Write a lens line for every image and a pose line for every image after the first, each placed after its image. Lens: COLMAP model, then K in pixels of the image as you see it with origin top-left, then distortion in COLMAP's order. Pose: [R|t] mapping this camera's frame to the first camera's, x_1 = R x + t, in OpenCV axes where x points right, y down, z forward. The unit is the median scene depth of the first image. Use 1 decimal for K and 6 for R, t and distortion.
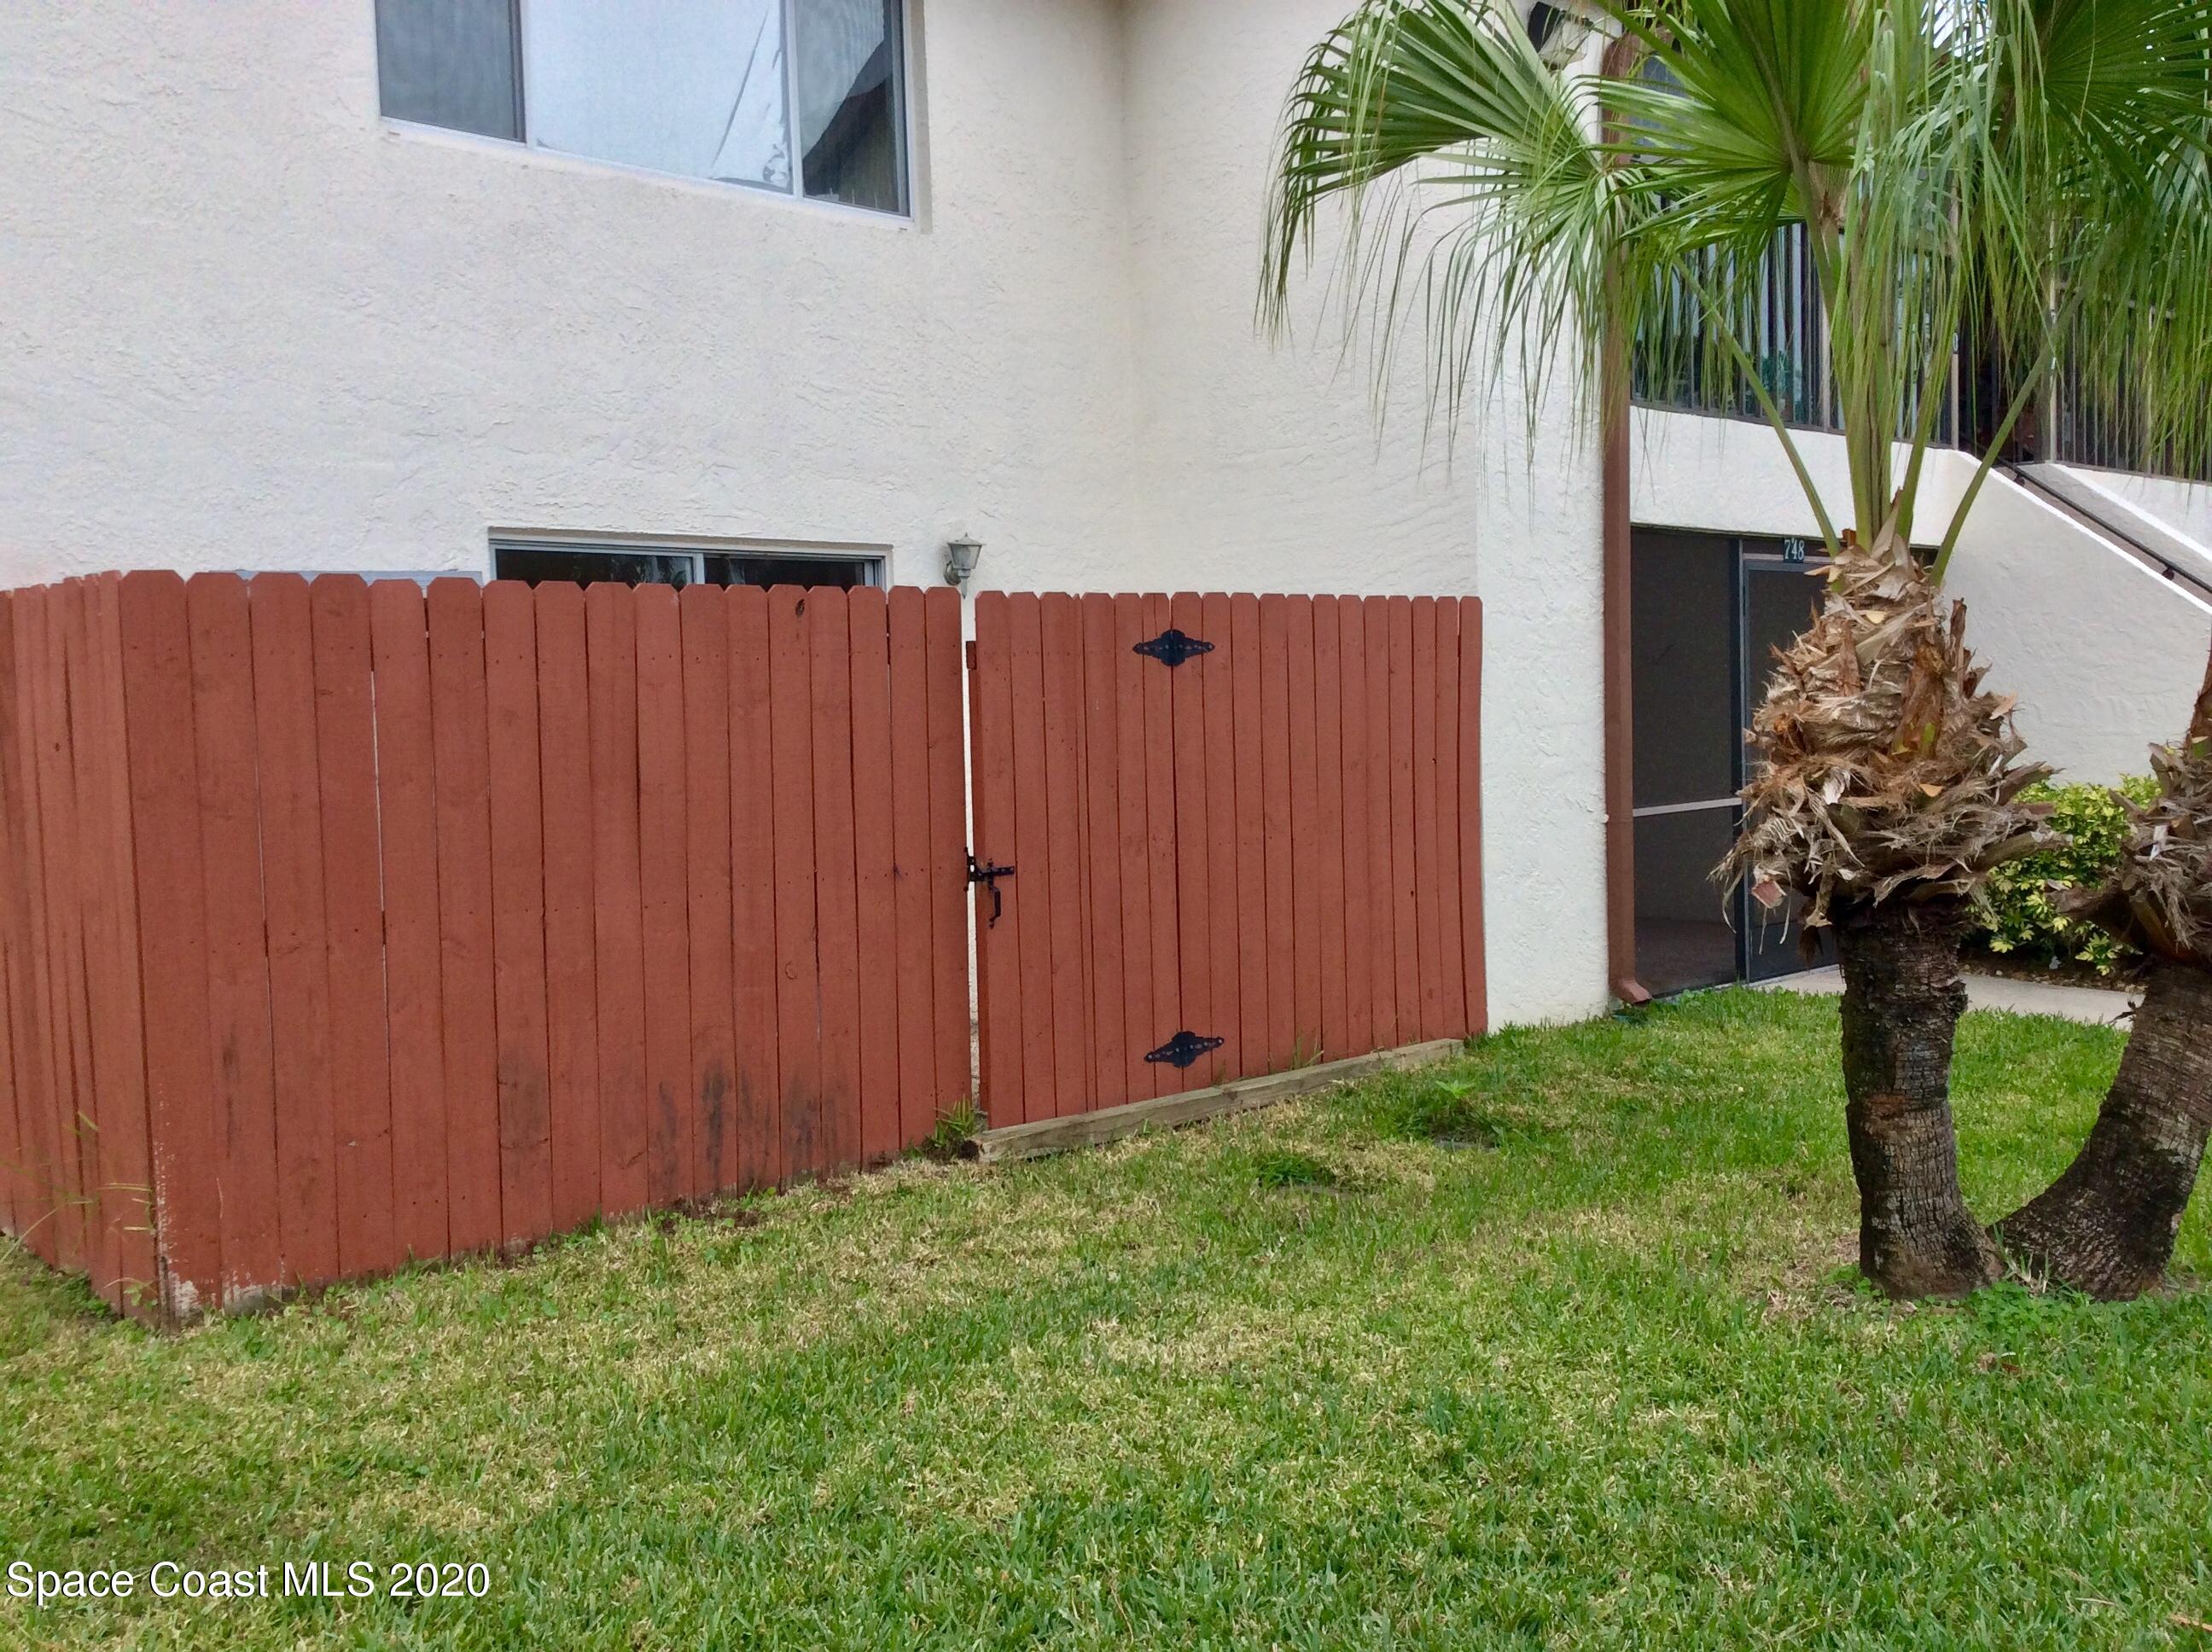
lens RADIAL K [[2051.5, 0, 1103.9], [0, 2051.5, 822.4], [0, 0, 1]] dist [0.041994, 0.000000]
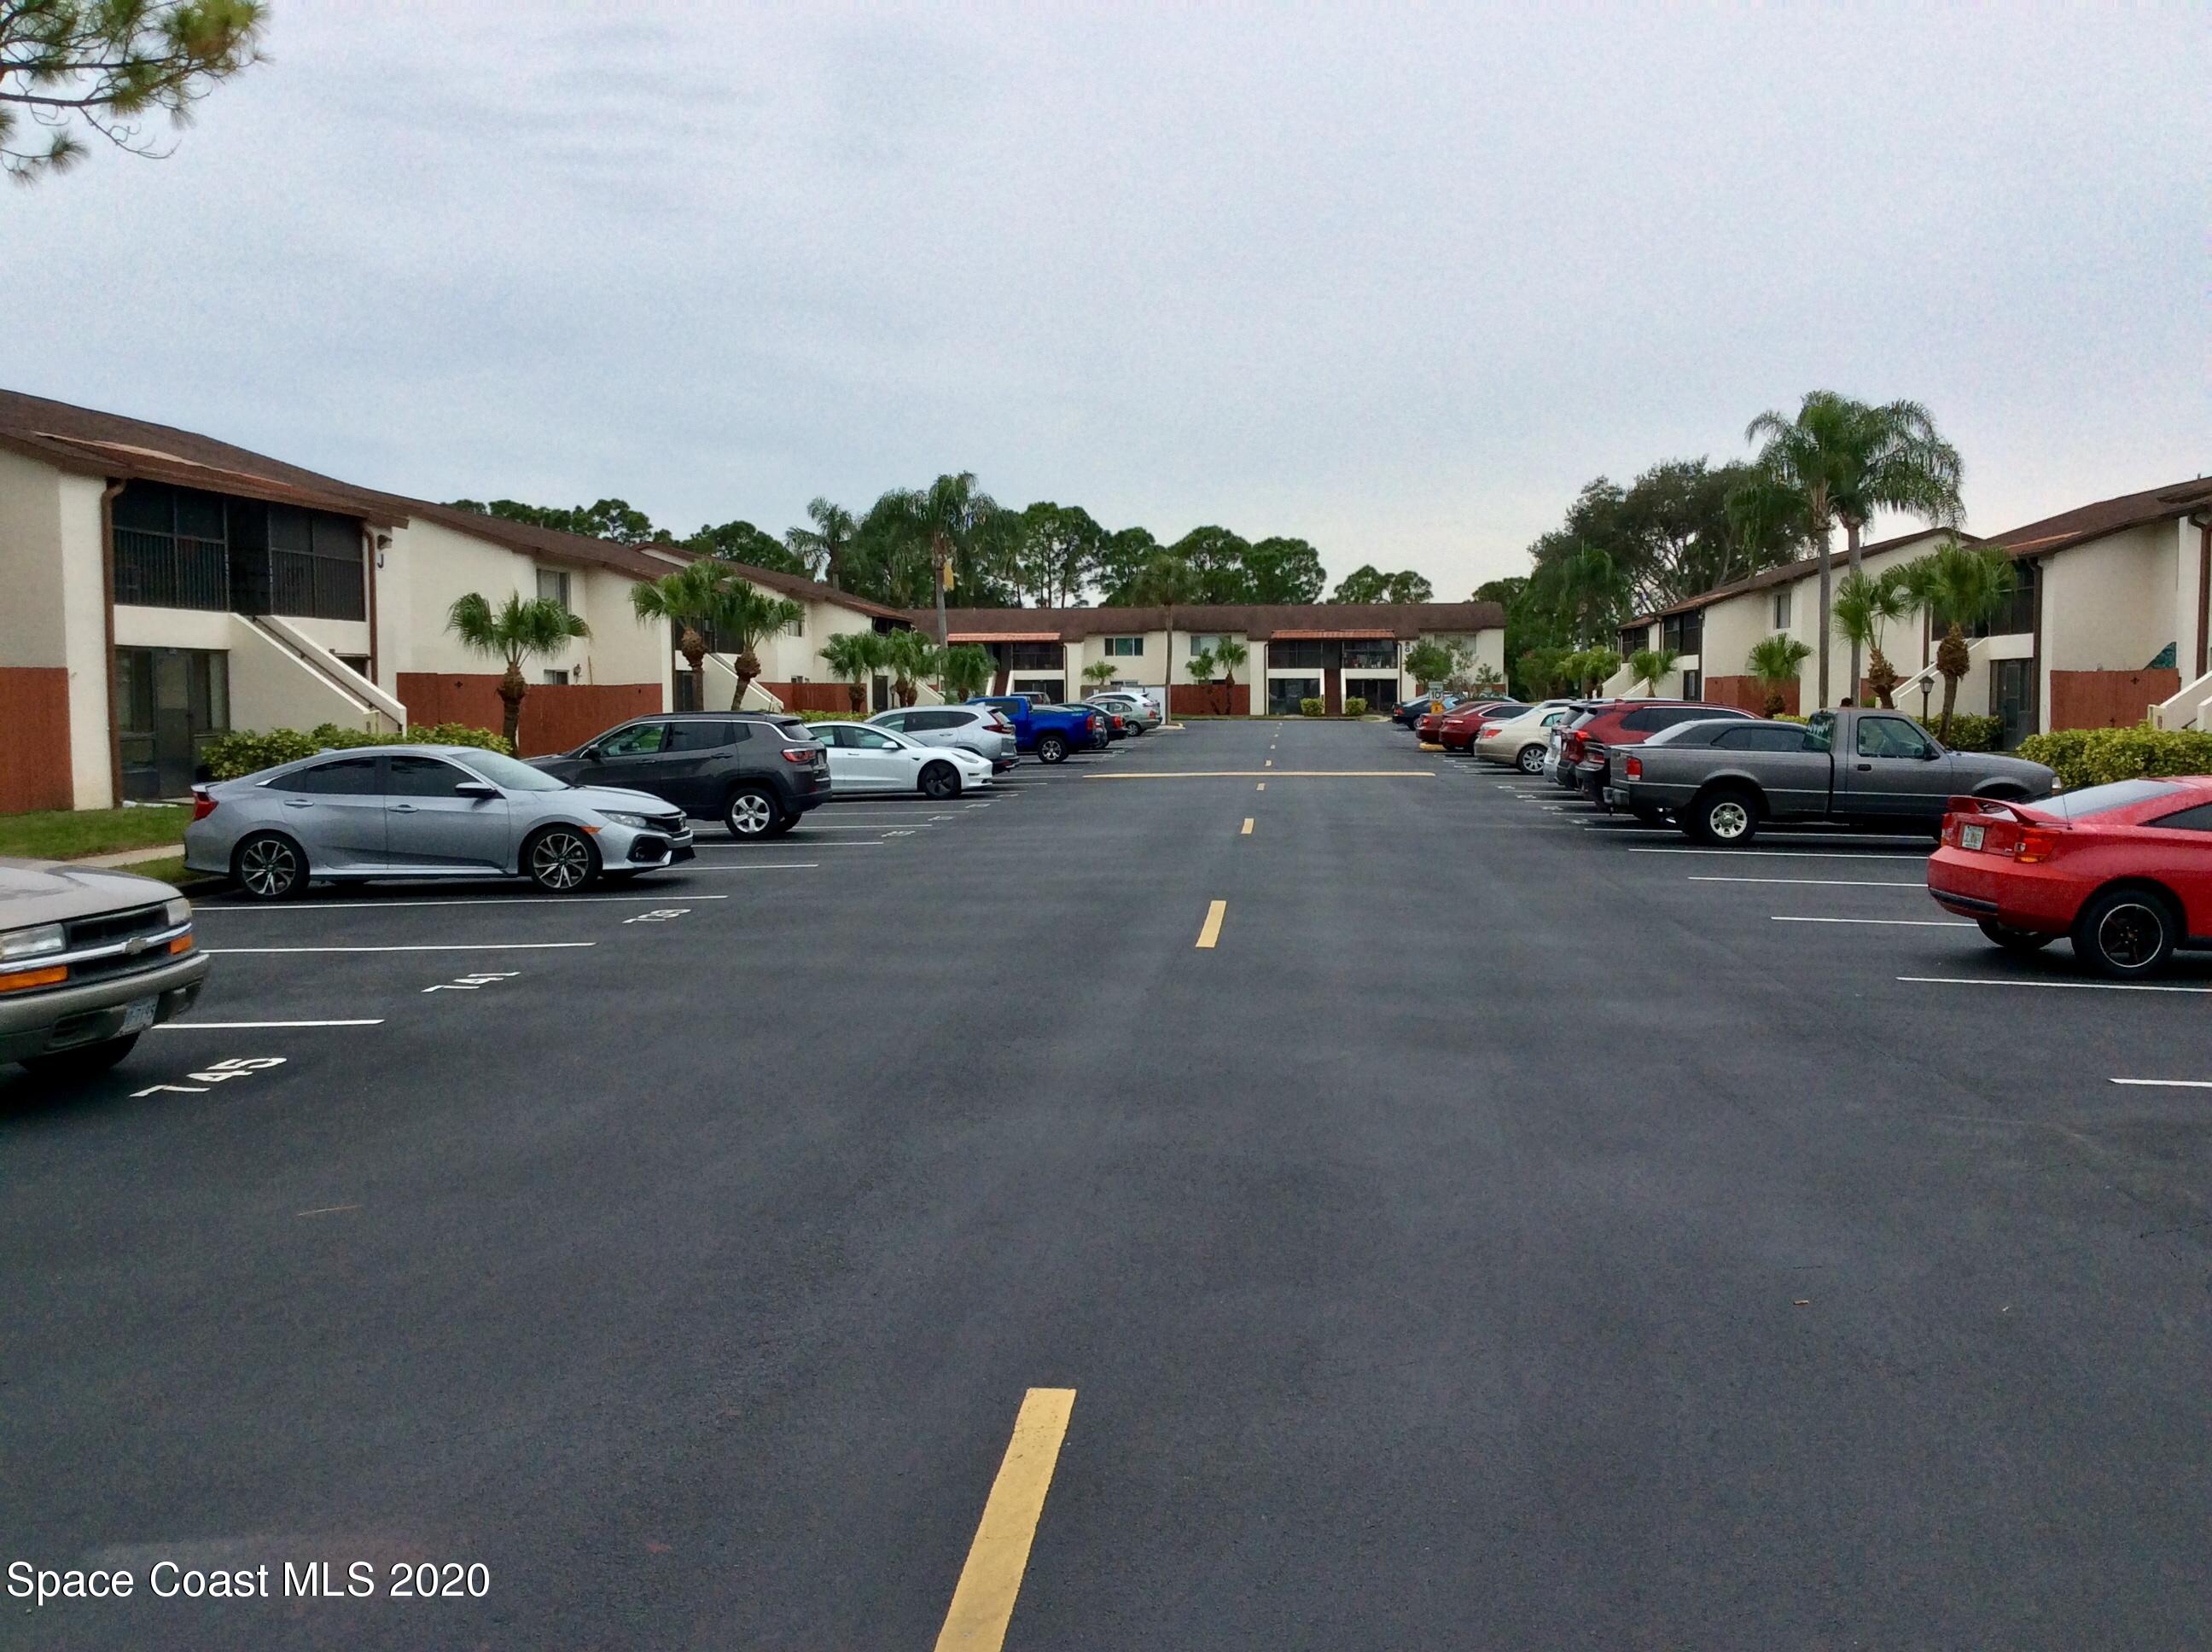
lens RADIAL K [[2051.5, 0, 1103.7], [0, 2051.5, 819.8], [0, 0, 1]] dist [0.041994, 0.000000]
pose [[0.746477, -0.023420, 0.664999, -0.735225], [0.020976, 0.999712, 0.011661, 0.116164], [-0.665081, 0.005244, 0.746753, -2.383391]]
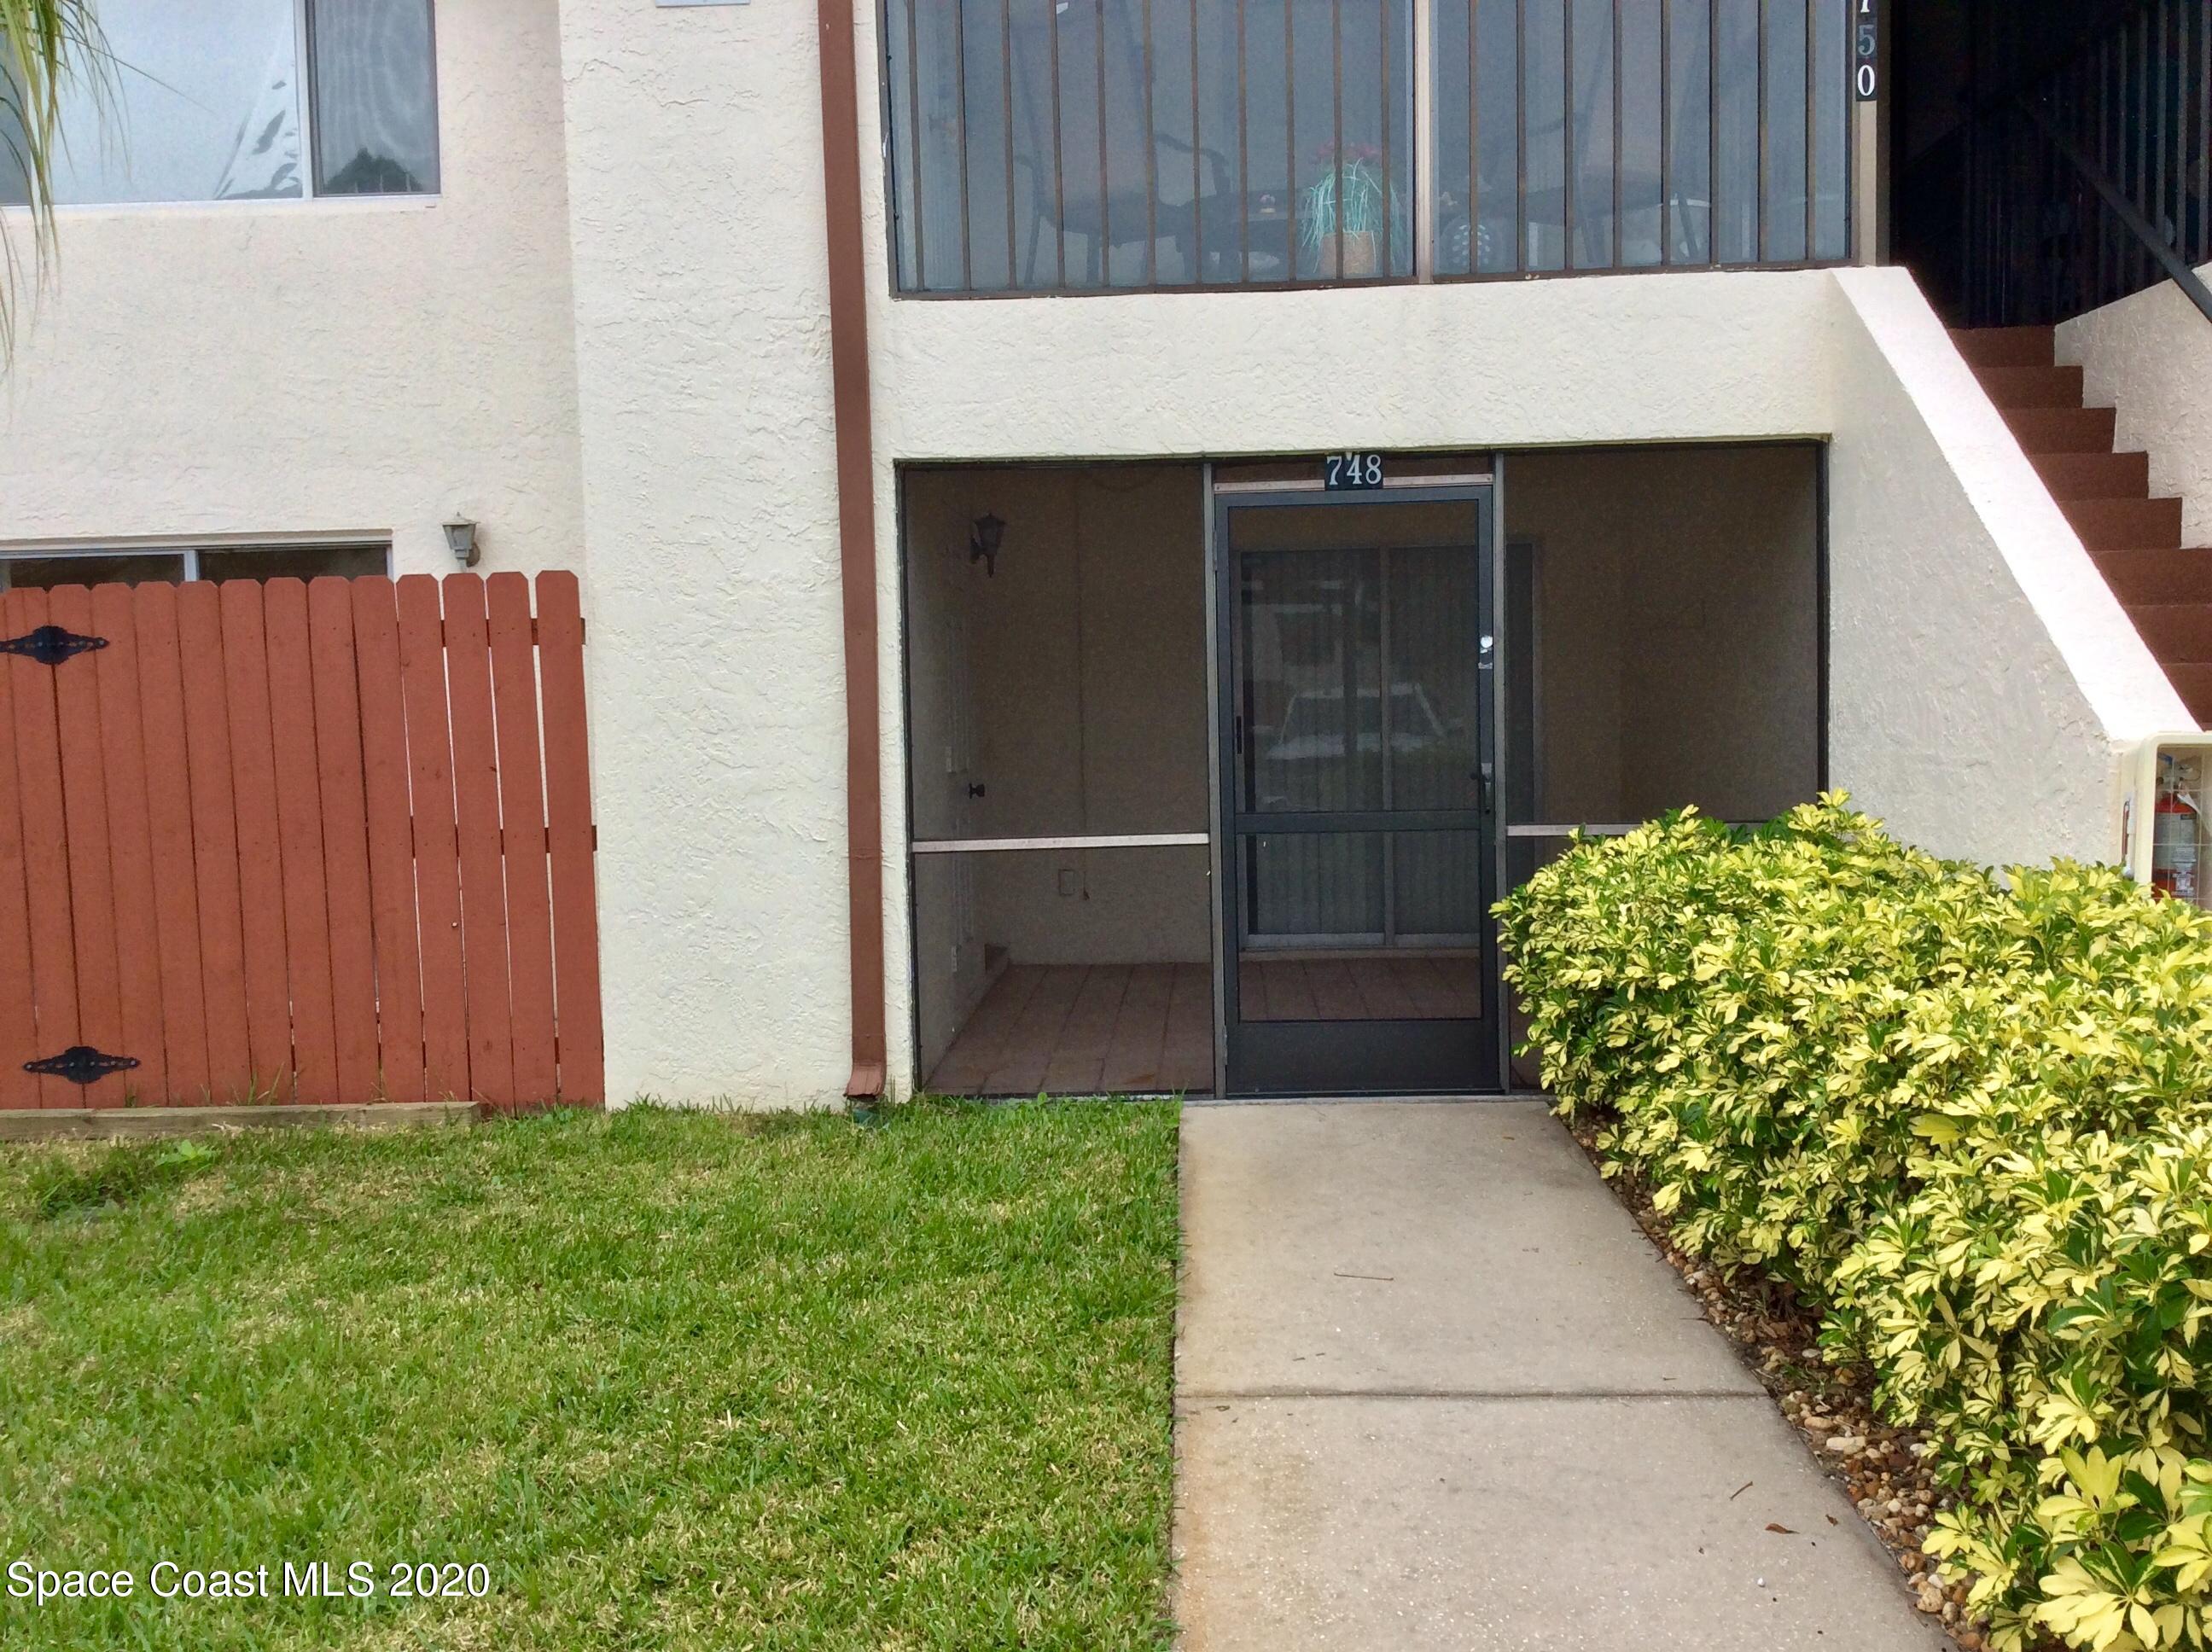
lens RADIAL K [[2051.5, 0, 1091.0], [0, 2051.5, 802.1], [0, 0, 1]] dist [0.041994, 0.000000]
pose [[0.706286, 0.050384, -0.706132, 0.848825], [-0.035566, 0.998730, 0.035687, -0.050920], [0.707033, -0.000092, 0.707180, 0.527134]]
